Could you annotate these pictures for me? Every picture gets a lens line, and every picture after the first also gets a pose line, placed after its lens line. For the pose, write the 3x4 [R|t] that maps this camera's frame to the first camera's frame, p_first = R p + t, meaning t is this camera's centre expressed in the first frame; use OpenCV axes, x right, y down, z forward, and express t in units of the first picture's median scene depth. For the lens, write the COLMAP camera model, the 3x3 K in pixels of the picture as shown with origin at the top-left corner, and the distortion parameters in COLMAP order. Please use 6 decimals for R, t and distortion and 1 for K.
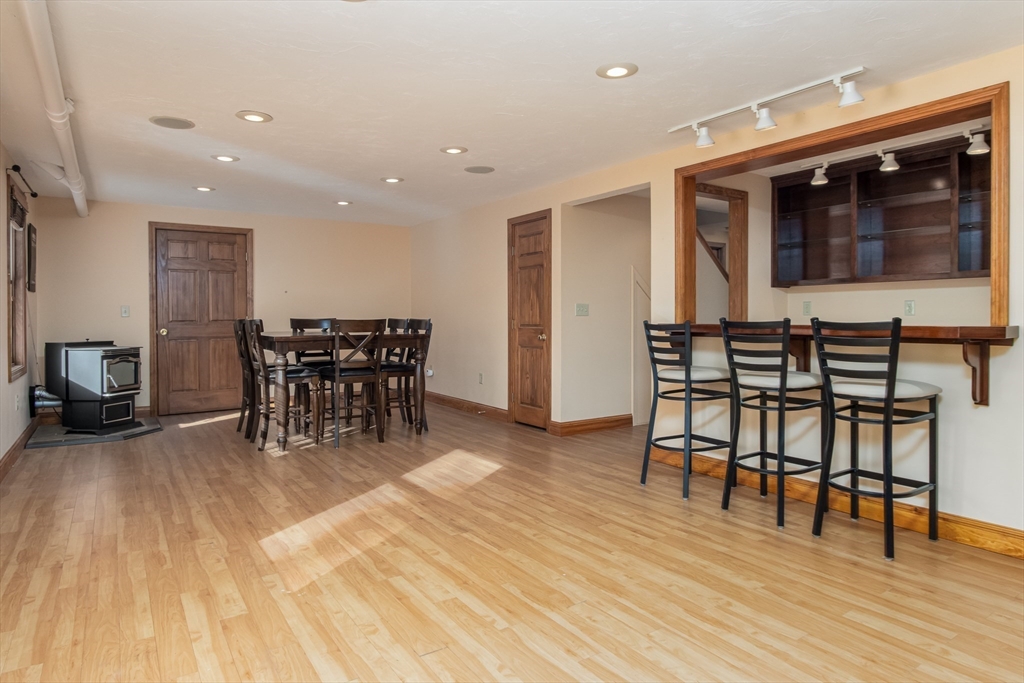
lens RADIAL K [[577.9, 0, 512.0], [0, 577.9, 341.5], [0, 0, 1]] dist [-0.004818, 0.001327]
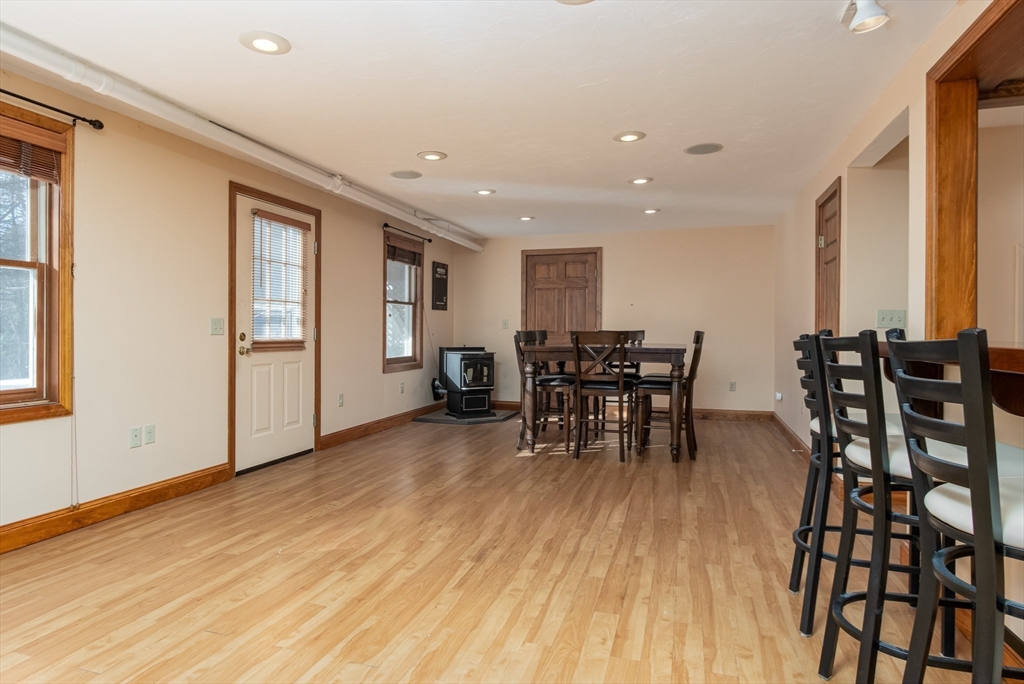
lens RADIAL K [[577.9, 0, 512.0], [0, 577.9, 342.0], [0, 0, 1]] dist [-0.004818, 0.001327]
pose [[0.640865, 0.019366, -0.767409, 0.605443], [-0.036980, 0.999300, -0.005664, -0.013467], [0.766762, 0.032009, 0.641132, 0.415082]]
